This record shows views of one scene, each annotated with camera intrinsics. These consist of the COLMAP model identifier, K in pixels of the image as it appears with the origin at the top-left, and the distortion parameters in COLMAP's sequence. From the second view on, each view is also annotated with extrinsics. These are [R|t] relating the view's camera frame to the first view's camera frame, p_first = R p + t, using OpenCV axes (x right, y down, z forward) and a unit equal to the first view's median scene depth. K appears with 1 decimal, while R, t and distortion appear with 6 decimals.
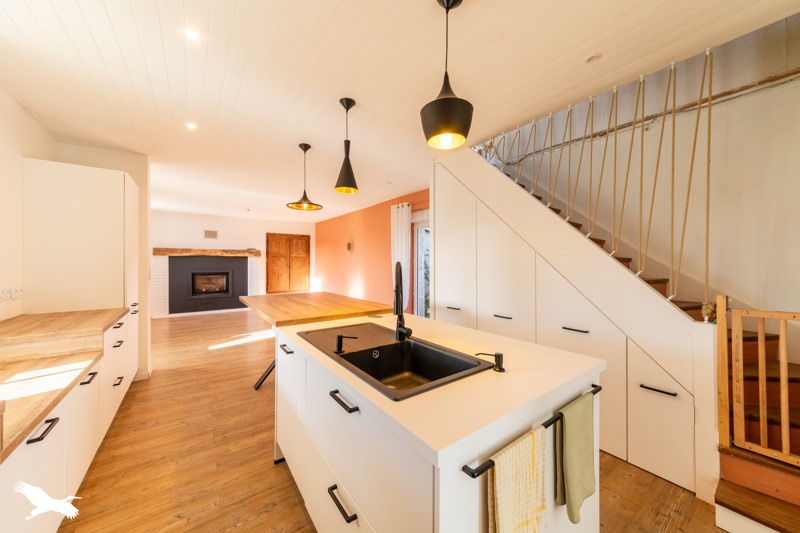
lens RADIAL K [[283.6, 0, 401.6], [0, 283.6, 263.5], [0, 0, 1]] dist [-0.008082, 0.000221]
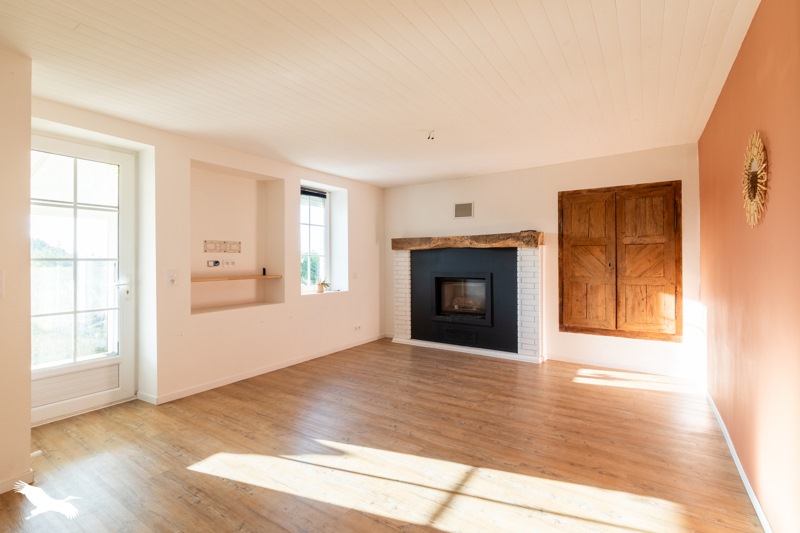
lens RADIAL K [[381.6, 0, 404.6], [0, 381.6, 256.6], [0, 0, 1]] dist [0.002627, 0.000113]
pose [[0.353717, -0.011768, -0.935278, -0.005125], [0.001876, 0.999928, -0.011872, -0.001448], [0.935350, 0.002444, 0.353714, 0.631290]]
